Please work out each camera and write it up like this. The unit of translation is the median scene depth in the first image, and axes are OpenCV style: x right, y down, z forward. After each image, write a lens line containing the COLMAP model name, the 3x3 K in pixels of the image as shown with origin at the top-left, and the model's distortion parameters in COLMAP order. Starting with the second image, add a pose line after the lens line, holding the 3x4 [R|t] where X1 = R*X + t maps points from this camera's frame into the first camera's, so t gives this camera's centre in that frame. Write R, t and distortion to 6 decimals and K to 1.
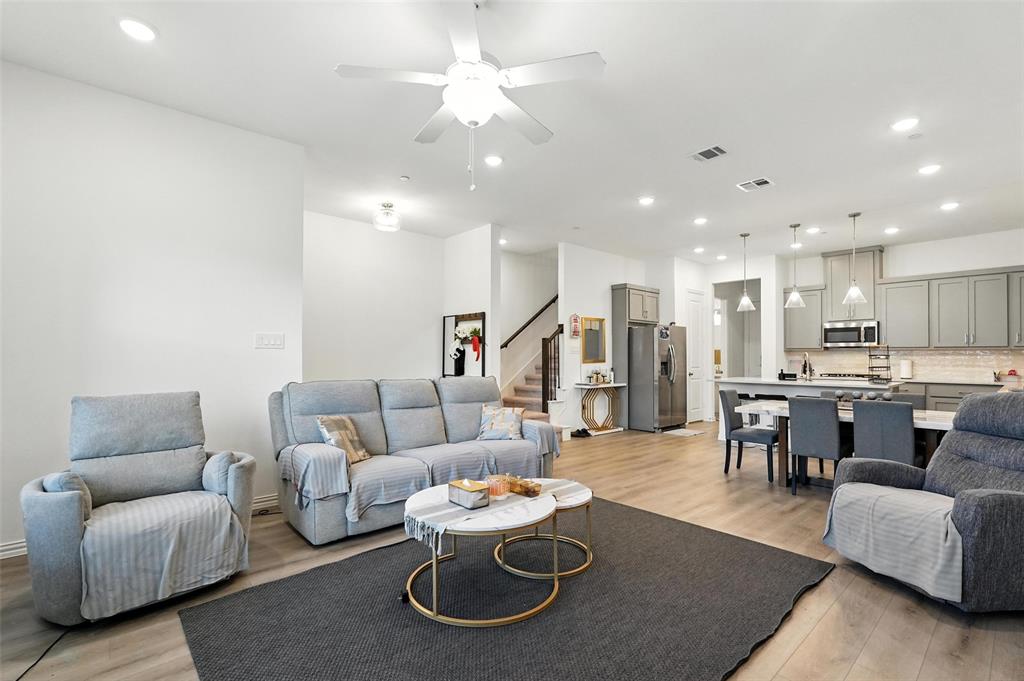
lens RADIAL K [[460.3, 0, 511.7], [0, 460.3, 346.6], [0, 0, 1]] dist [-0.019630, 0.025863]
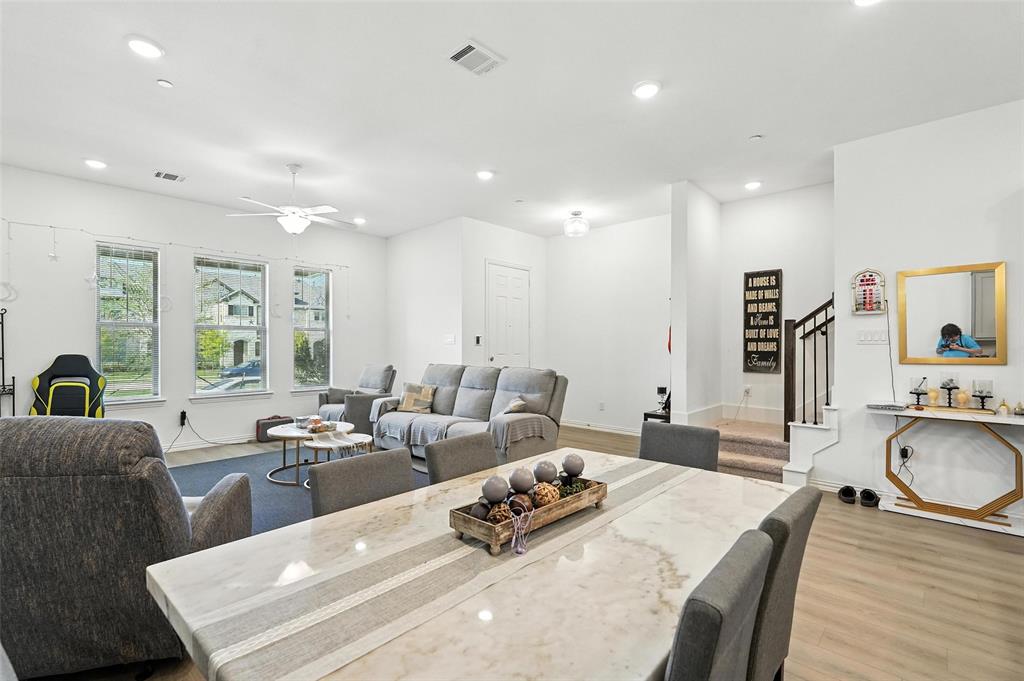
lens RADIAL K [[460.3, 0, 511.7], [0, 460.3, 346.6], [0, 0, 1]] dist [-0.019630, 0.025863]
pose [[0.100485, -0.001594, -0.994937, 0.632839], [0.021801, 0.999762, 0.000600, 0.007838], [0.994700, -0.021751, 0.100496, 0.552839]]
